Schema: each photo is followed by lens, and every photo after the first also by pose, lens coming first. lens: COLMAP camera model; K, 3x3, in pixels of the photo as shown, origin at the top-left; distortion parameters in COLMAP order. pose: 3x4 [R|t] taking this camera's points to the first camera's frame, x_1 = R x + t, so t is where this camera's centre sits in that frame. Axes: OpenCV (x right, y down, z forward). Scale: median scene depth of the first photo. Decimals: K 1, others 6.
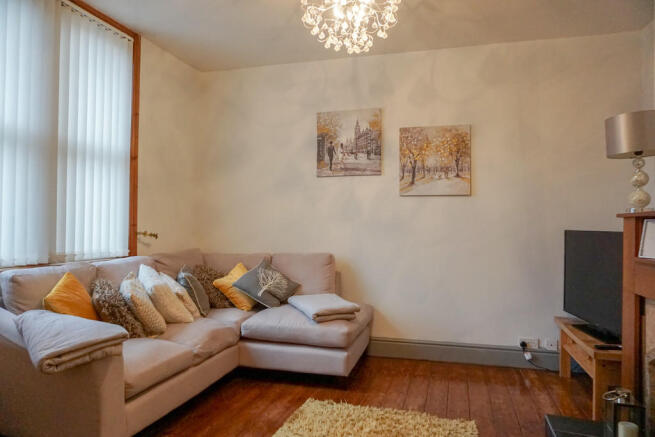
lens RADIAL K [[444.6, 0, 328.9], [0, 444.6, 219.3], [0, 0, 1]] dist [-0.010360, -0.001798]
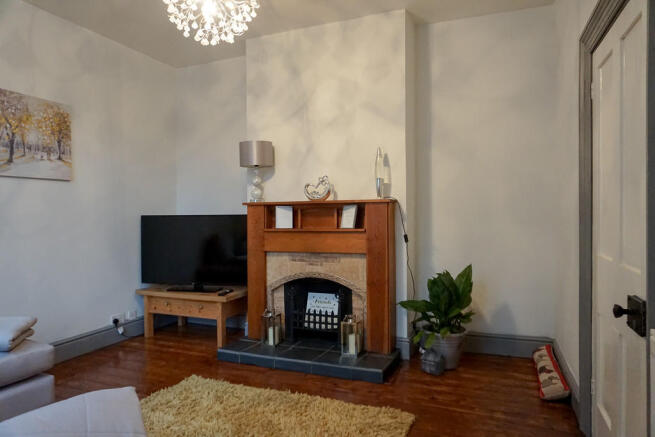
lens RADIAL K [[444.6, 0, 327.7], [0, 444.6, 217.3], [0, 0, 1]] dist [-0.010360, -0.001798]
pose [[0.090900, -0.021618, 0.995625, -0.566449], [-0.001103, 0.999762, 0.021808, 0.002068], [-0.995859, -0.003080, 0.090855, 0.366040]]
